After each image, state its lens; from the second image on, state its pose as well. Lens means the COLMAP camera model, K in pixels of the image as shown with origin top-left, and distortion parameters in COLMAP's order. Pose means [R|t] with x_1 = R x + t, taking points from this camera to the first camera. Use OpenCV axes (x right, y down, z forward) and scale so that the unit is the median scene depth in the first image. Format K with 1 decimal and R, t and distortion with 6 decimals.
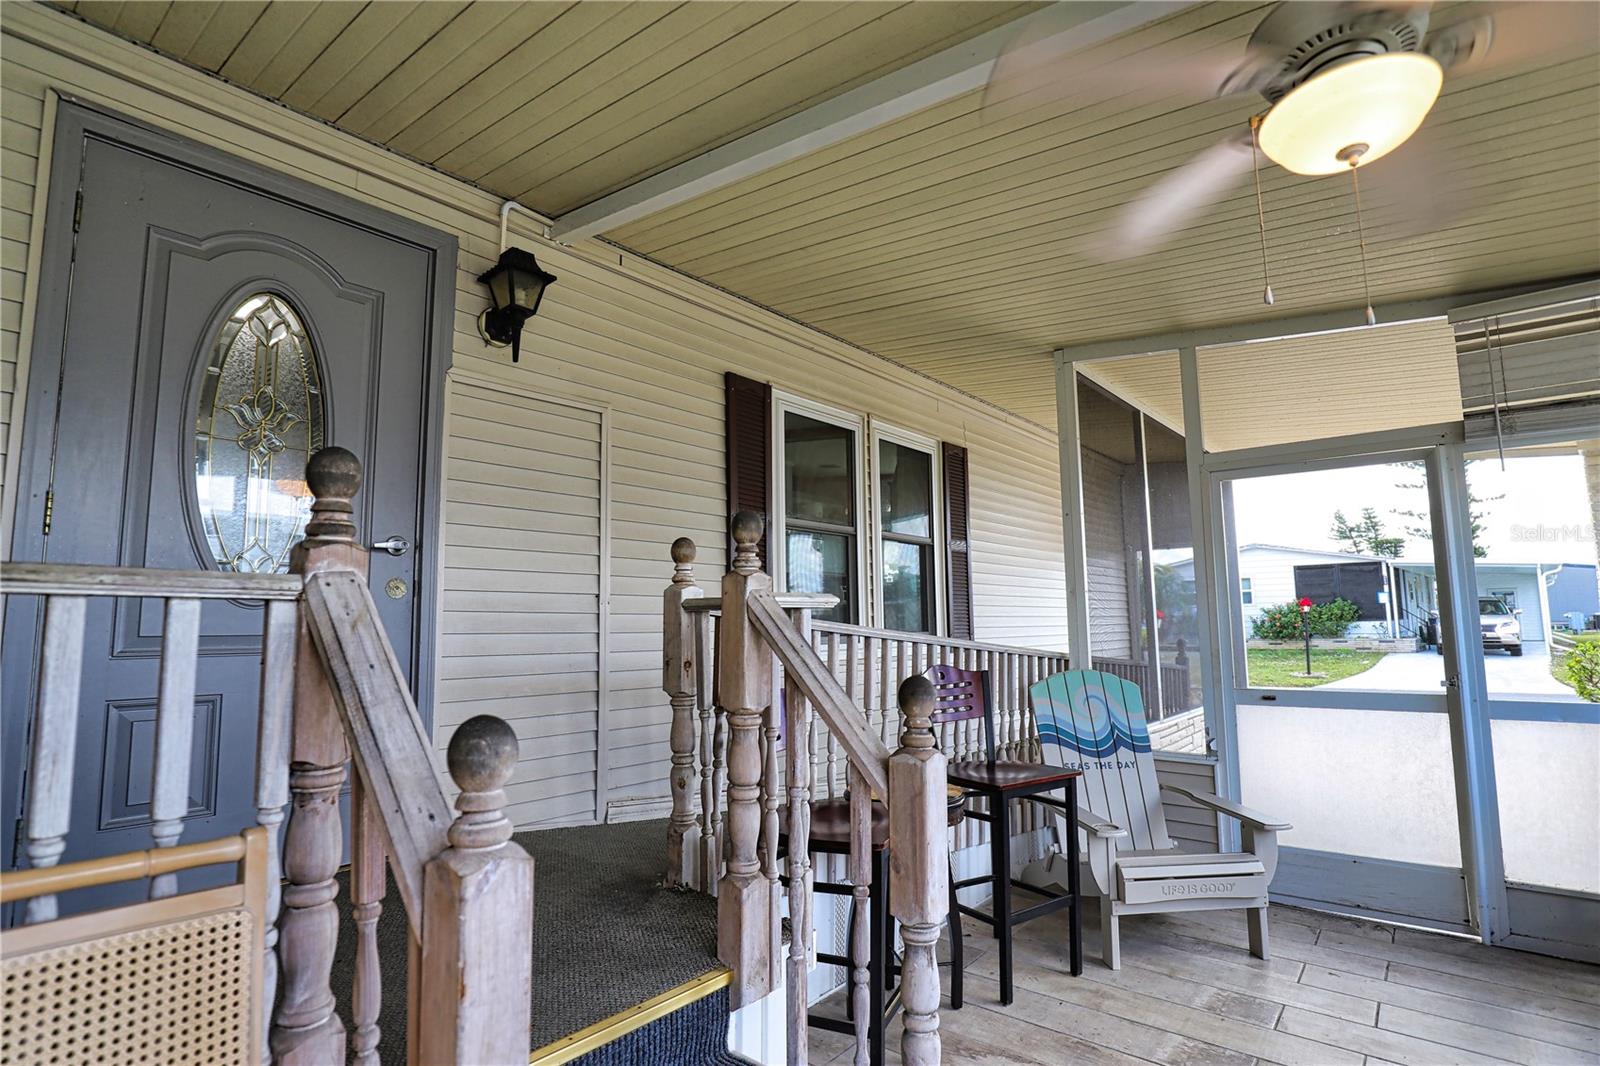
lens RADIAL K [[793.0, 0, 805.5], [0, 793.0, 540.1], [0, 0, 1]] dist [-0.030792, 0.008124]
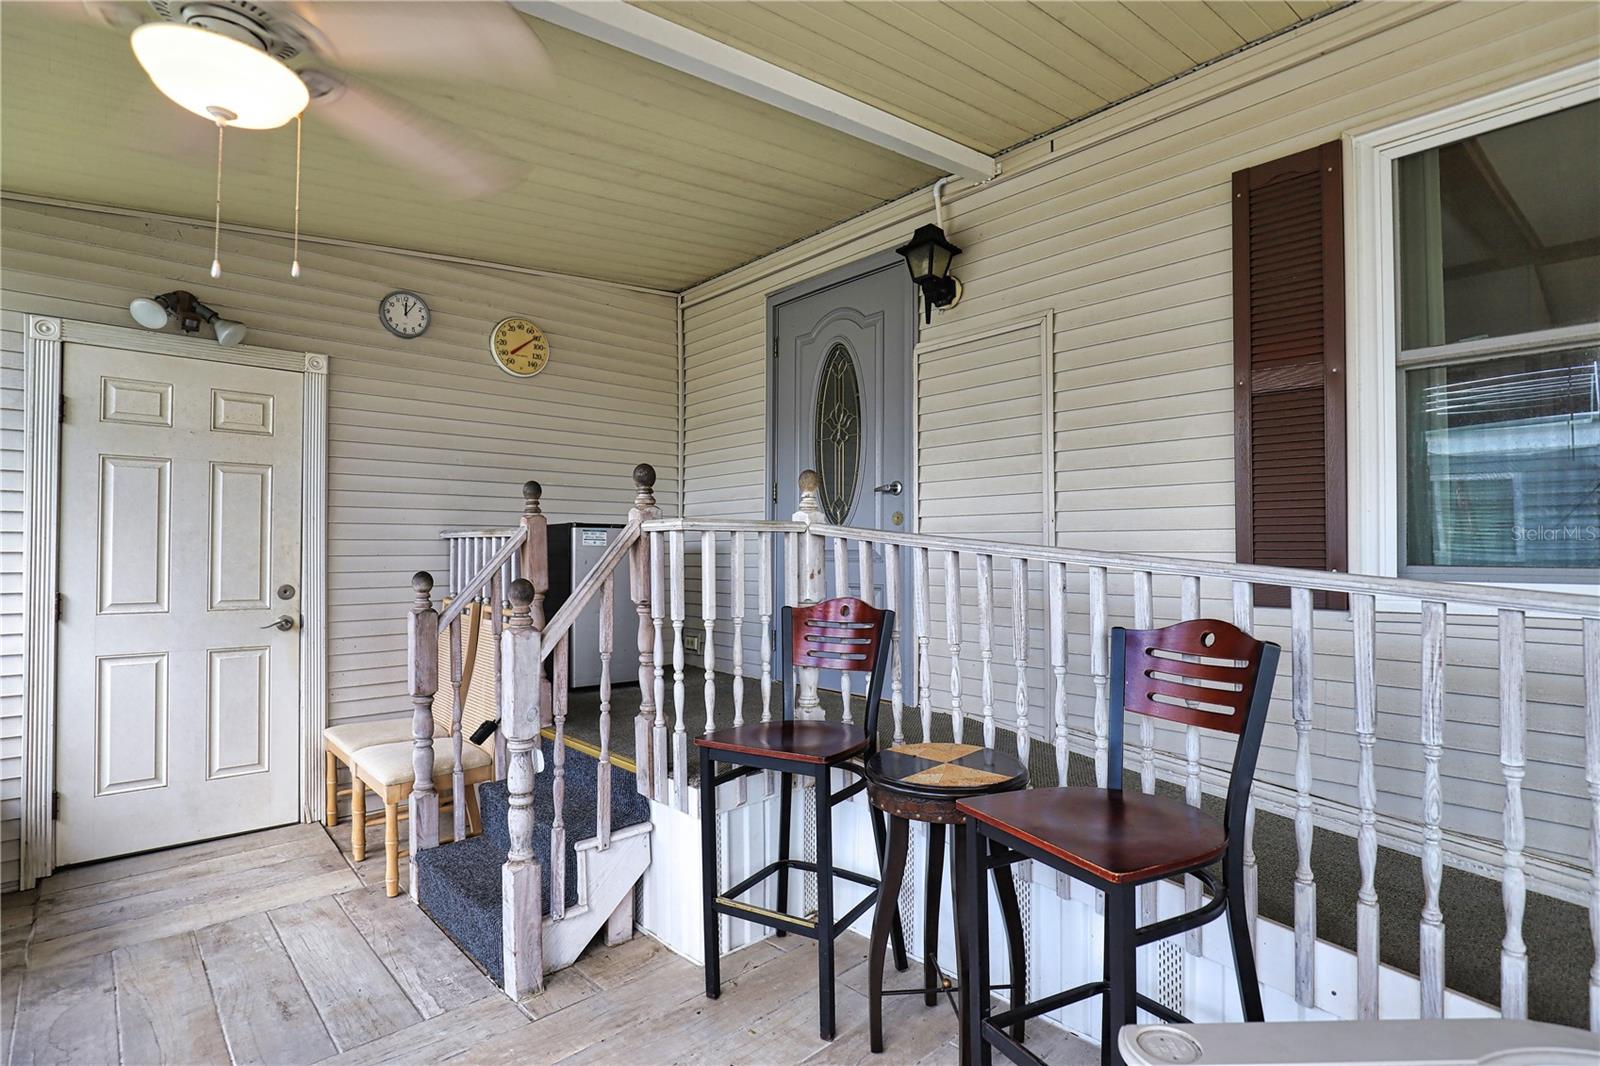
lens RADIAL K [[793.0, 0, 805.5], [0, 793.0, 540.1], [0, 0, 1]] dist [-0.030792, 0.008124]
pose [[-0.109570, -0.008485, -0.993943, 0.718347], [0.111464, 0.993551, -0.020770, 0.087844], [0.987710, -0.113064, -0.107917, 0.781346]]
